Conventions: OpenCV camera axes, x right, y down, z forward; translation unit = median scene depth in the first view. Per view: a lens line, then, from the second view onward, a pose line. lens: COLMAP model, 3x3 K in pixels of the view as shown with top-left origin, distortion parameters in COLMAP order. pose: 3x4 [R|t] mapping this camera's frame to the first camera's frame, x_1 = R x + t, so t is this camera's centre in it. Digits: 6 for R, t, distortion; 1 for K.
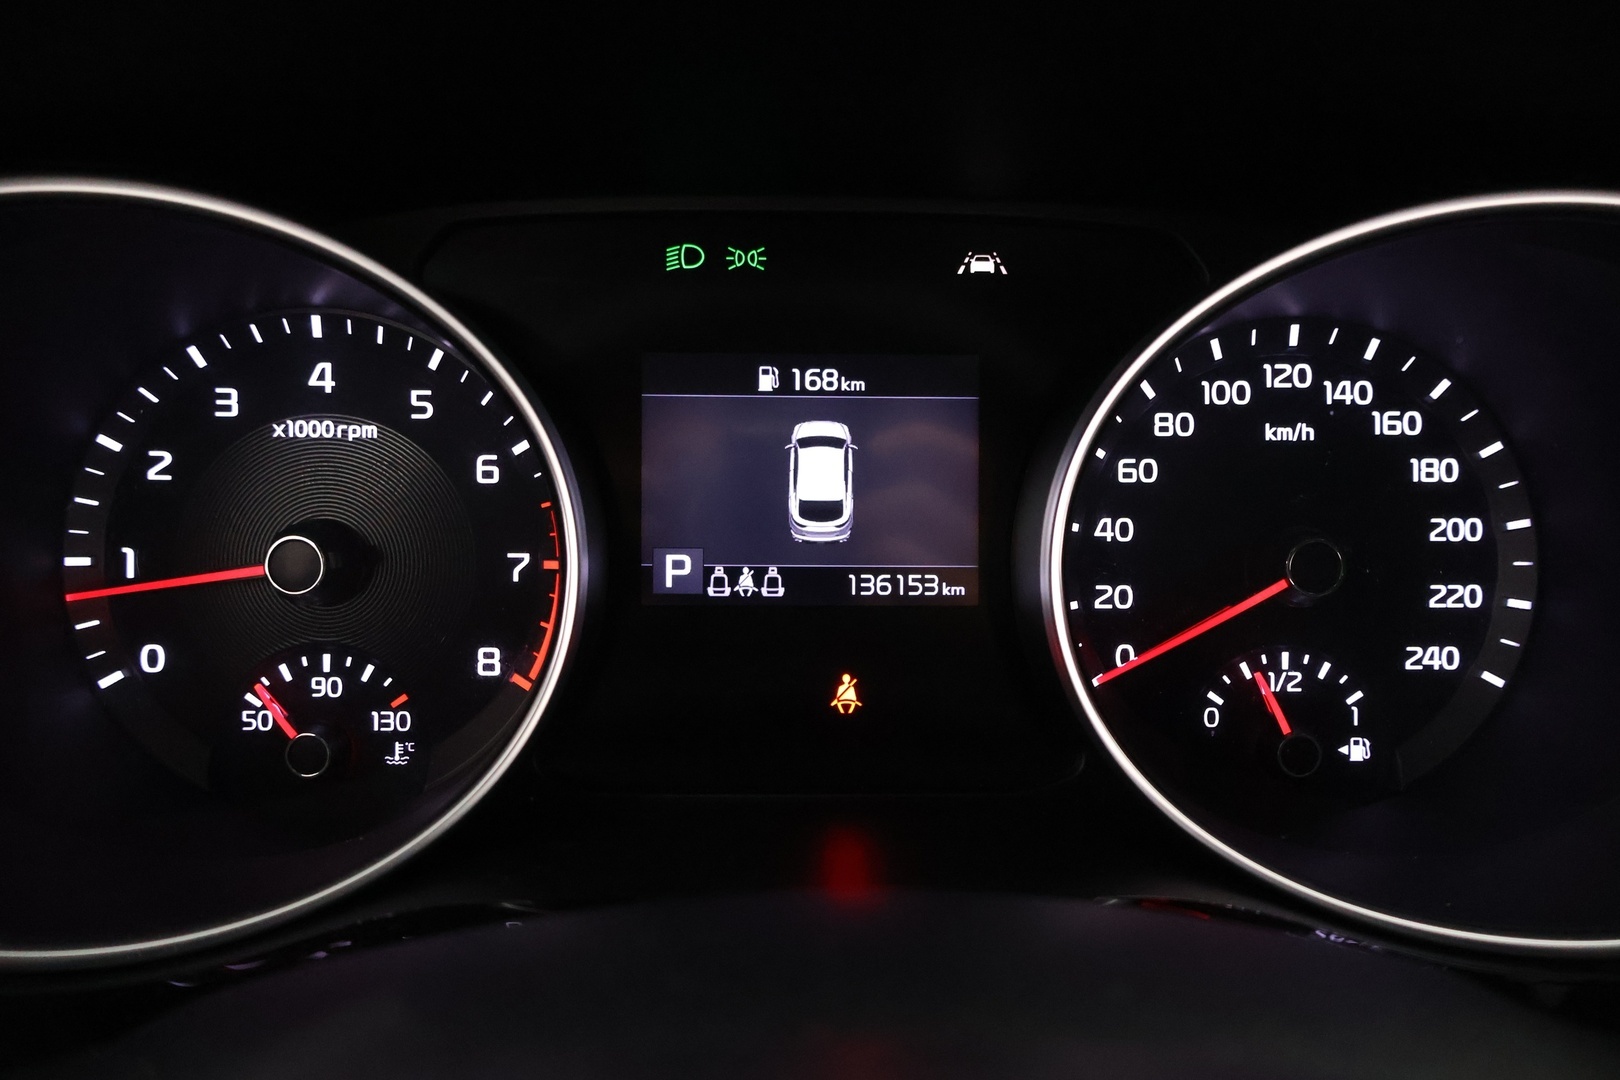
lens RADIAL K [[1353.1, 0, 810.0], [0, 1353.1, 540.0], [0, 0, 1]] dist [-0.011099, -0.004917]
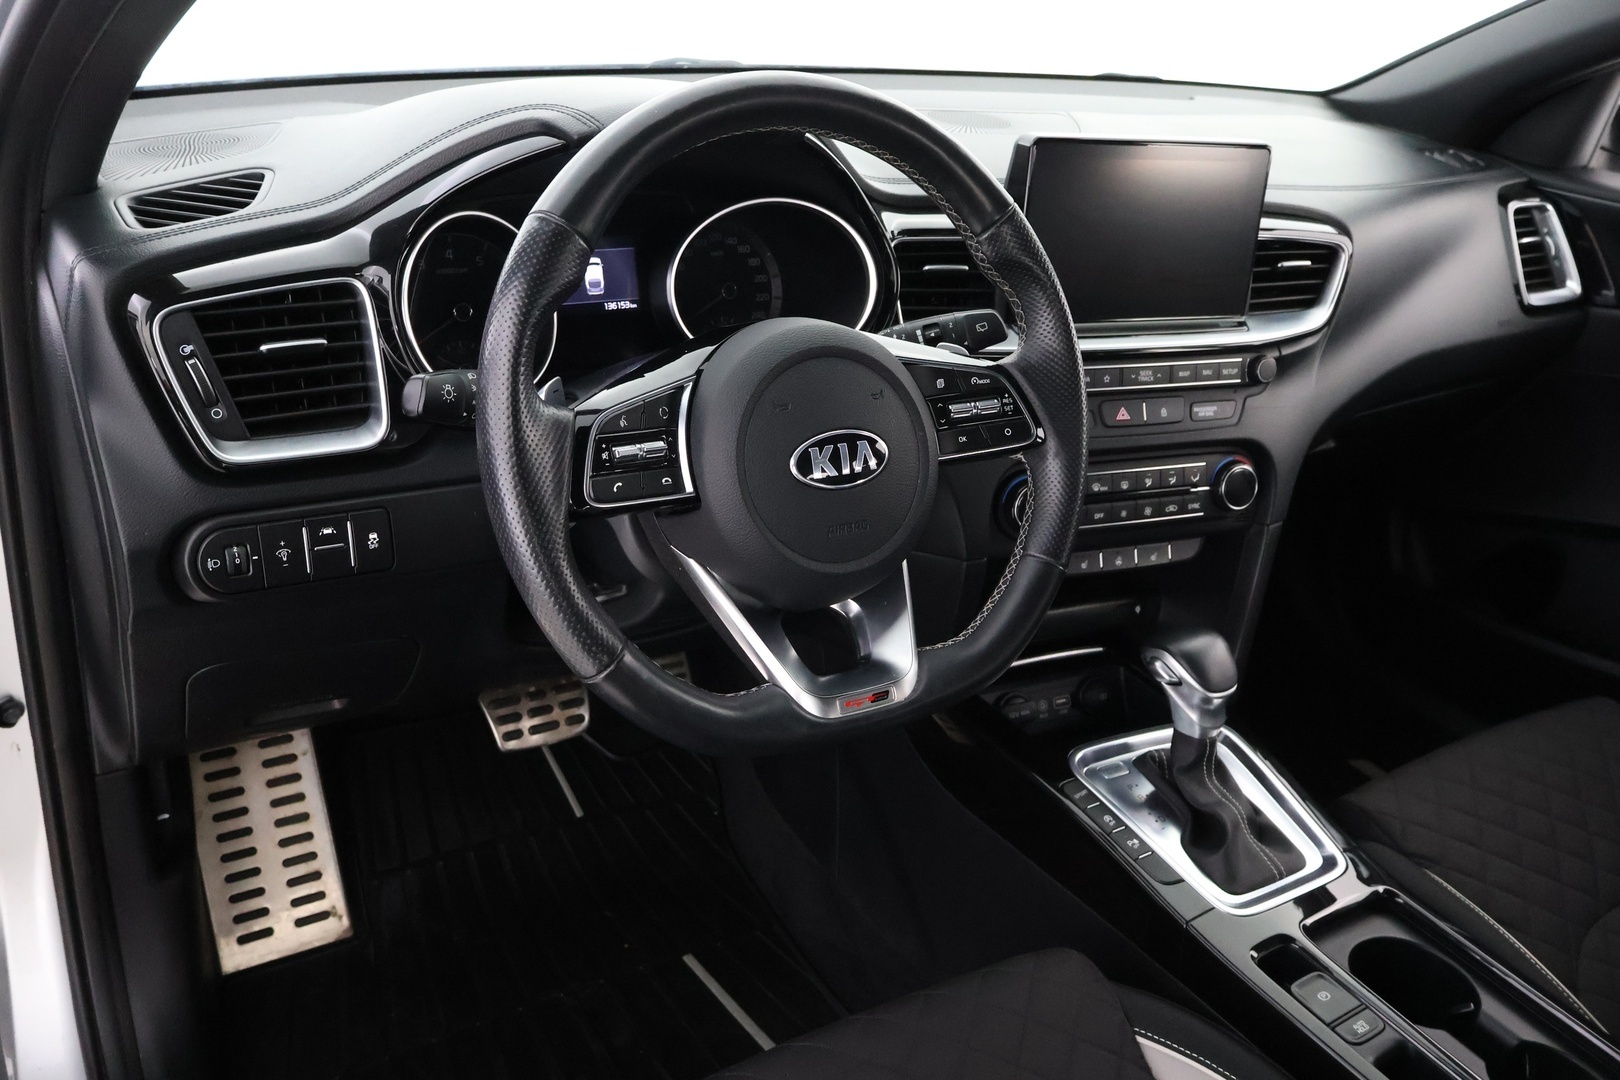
lens RADIAL K [[1353.1, 0, 810.0], [0, 1353.1, 540.0], [0, 0, 1]] dist [-0.011099, -0.004917]
pose [[0.852339, -0.160866, 0.497635, -1.309458], [0.081015, 0.980646, 0.178244, 0.044202], [-0.516677, -0.111608, 0.848875, -2.194129]]
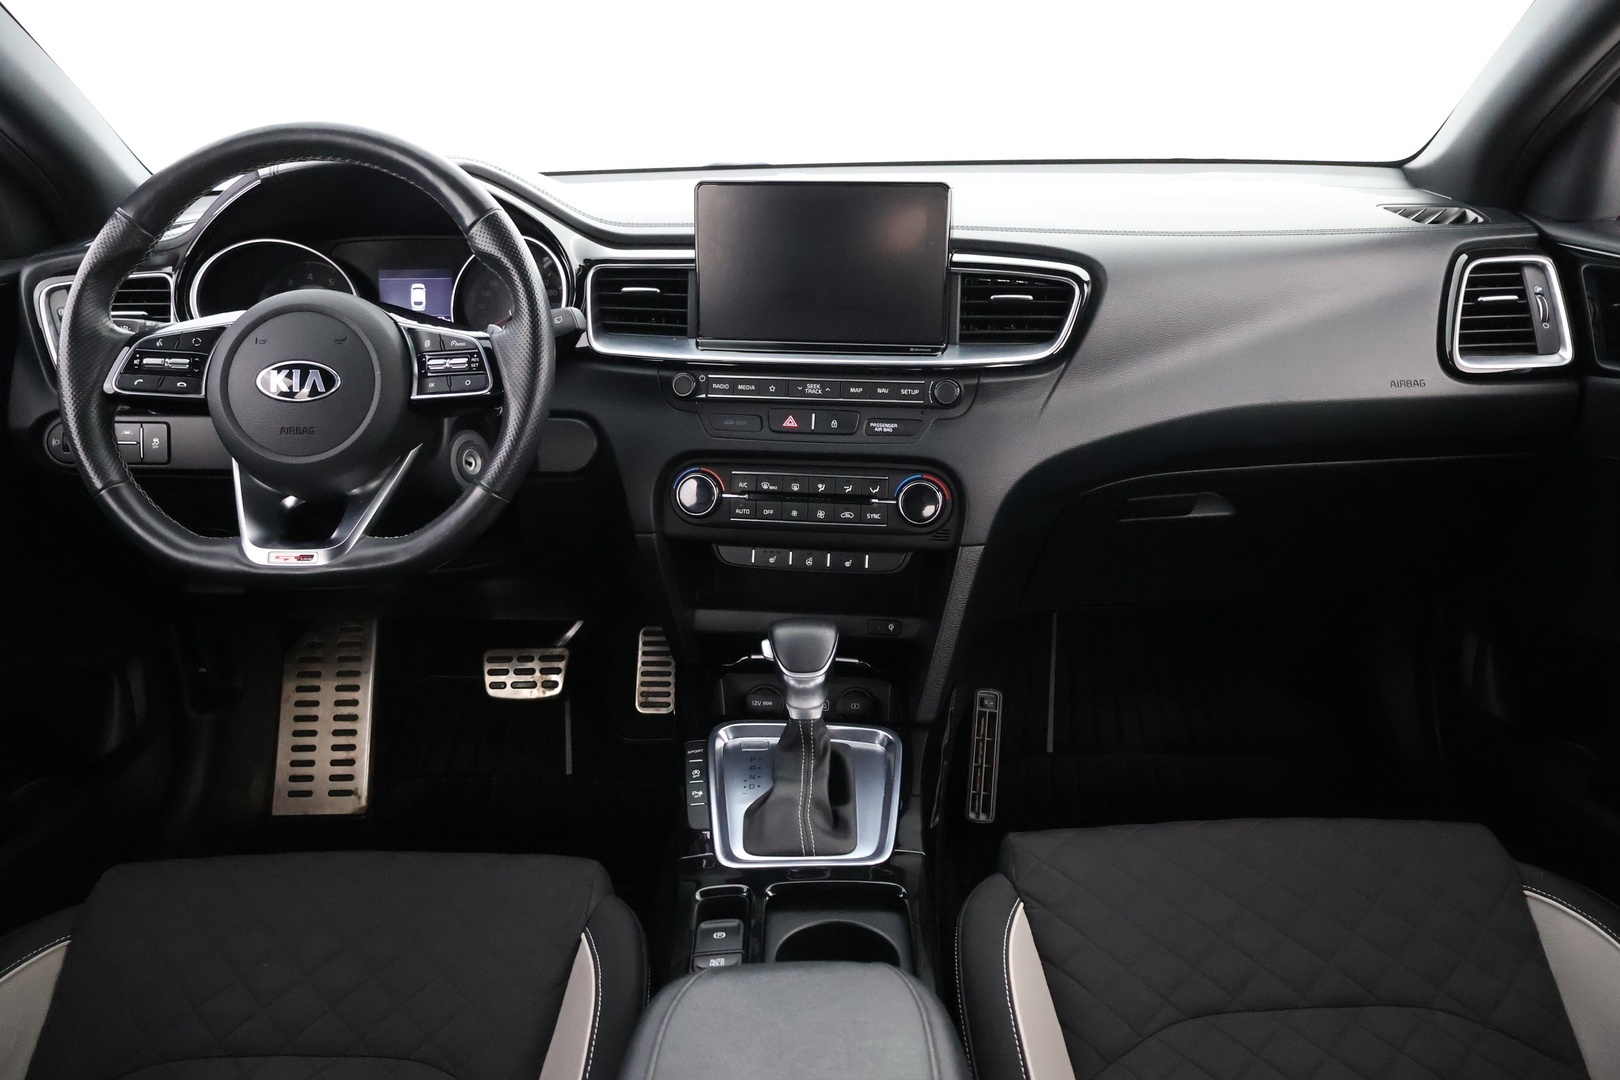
lens RADIAL K [[1360.4, 0, 810.0], [0, 1360.4, 540.0], [0, 0, 1]] dist [0.004312, 0.014032]
pose [[0.999808, -0.011254, -0.016029, 1.400297], [0.011523, 0.999792, 0.016816, 0.717777], [0.015837, -0.016998, 0.999730, -3.605656]]
